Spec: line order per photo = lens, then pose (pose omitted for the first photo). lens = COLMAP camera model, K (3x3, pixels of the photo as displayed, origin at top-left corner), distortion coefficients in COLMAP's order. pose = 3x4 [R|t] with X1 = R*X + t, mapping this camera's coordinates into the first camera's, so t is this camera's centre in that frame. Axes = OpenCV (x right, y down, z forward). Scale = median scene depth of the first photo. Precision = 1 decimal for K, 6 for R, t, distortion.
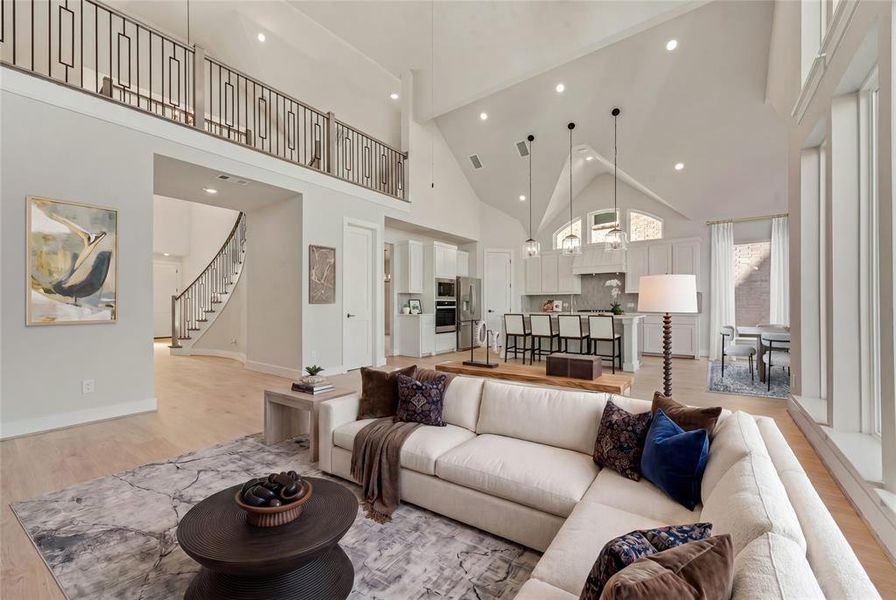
lens RADIAL K [[347.8, 0, 445.5], [0, 347.8, 301.3], [0, 0, 1]] dist [0.001342, 0.000131]
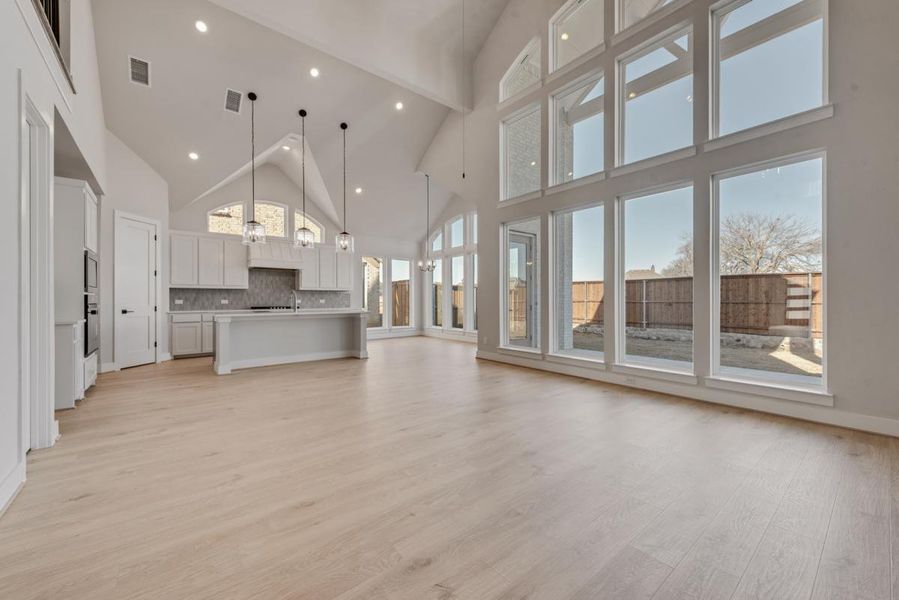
lens RADIAL K [[349.0, 0, 447.0], [0, 349.0, 301.3], [0, 0, 1]] dist [0.001342, 0.000131]
pose [[0.237243, -0.004546, 0.971440, -0.639603], [-0.007319, 0.999952, 0.006467, 0.001720], [-0.971423, -0.008645, 0.237198, 0.524309]]
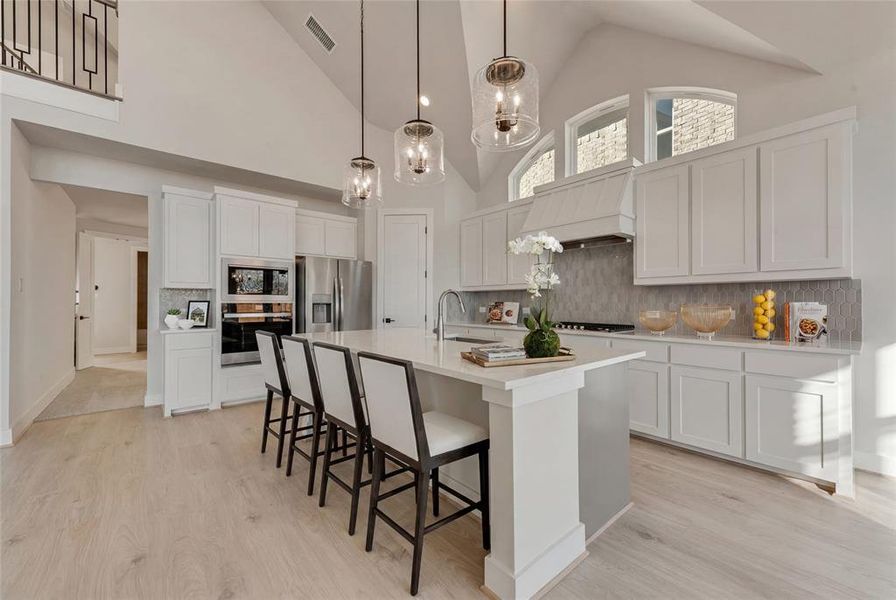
lens RADIAL K [[348.4, 0, 442.4], [0, 348.4, 302.7], [0, 0, 1]] dist [-0.000022, 0.000119]
pose [[0.976130, 0.001220, -0.217185, 0.618535], [-0.000076, 0.999986, 0.005276, -0.006541], [0.217188, -0.005133, 0.976116, 0.870301]]
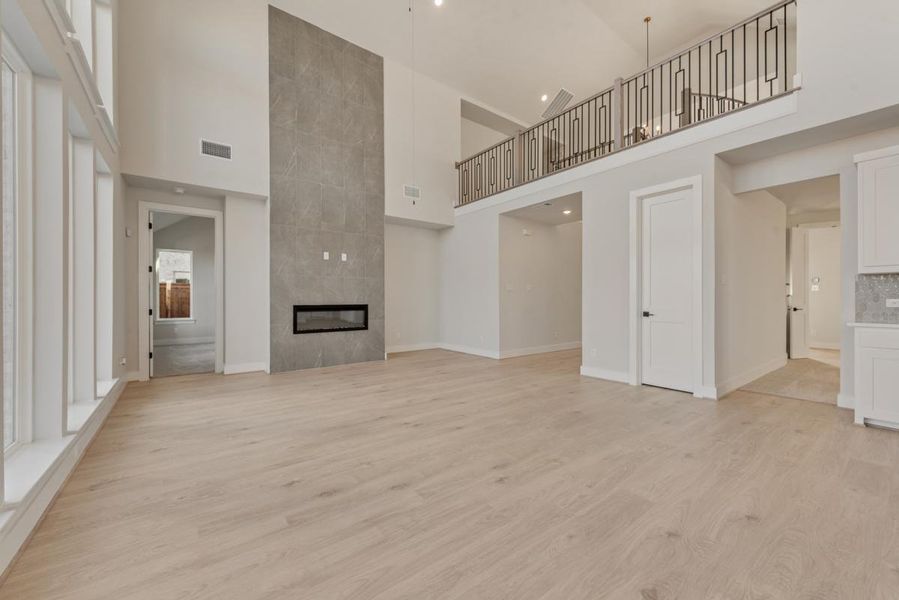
lens RADIAL K [[353.0, 0, 447.5], [0, 353.0, 301.5], [0, 0, 1]] dist [-0.009864, 0.000000]
pose [[-0.277588, 0.005296, -0.960686, 0.708948], [0.012242, 0.999923, 0.001975, 0.007681], [0.960622, -0.011212, -0.277631, 0.929574]]
